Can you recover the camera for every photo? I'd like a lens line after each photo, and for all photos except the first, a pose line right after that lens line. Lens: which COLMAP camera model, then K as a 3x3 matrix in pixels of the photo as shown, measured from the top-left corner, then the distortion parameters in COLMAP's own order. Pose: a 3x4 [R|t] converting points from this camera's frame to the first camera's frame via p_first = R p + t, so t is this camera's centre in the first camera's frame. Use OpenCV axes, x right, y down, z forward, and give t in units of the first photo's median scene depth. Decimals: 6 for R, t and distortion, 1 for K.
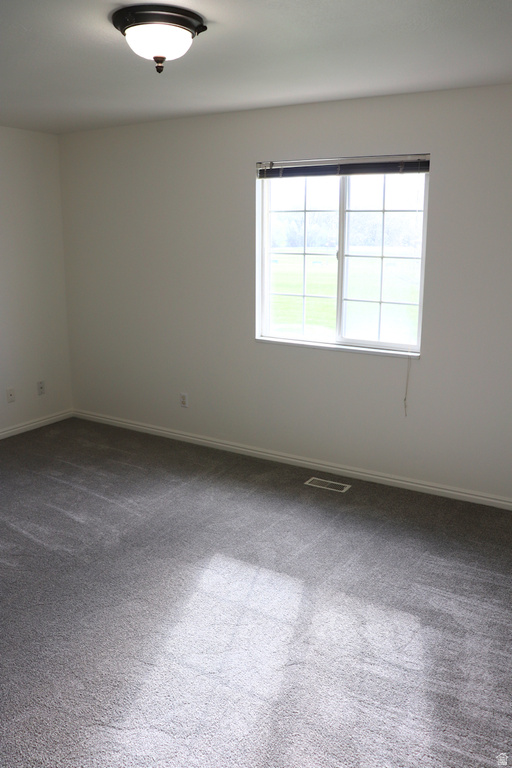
lens RADIAL K [[634.9, 0, 253.8], [0, 634.9, 387.2], [0, 0, 1]] dist [-0.174775, 0.161502]
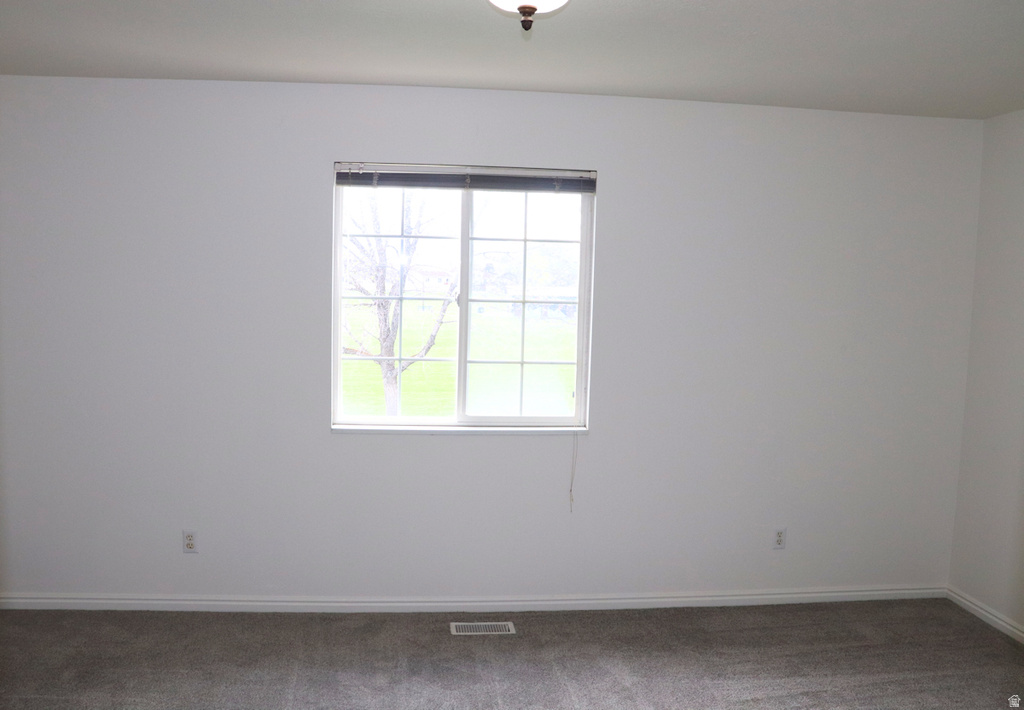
lens RADIAL K [[889.8, 0, 490.8], [0, 889.8, 365.4], [0, 0, 1]] dist [-0.113368, 0.037066]
pose [[0.796326, -0.046413, 0.603085, -0.451833], [0.121967, 0.988893, -0.084943, -0.047589], [-0.592443, 0.141199, 0.793142, 0.192628]]
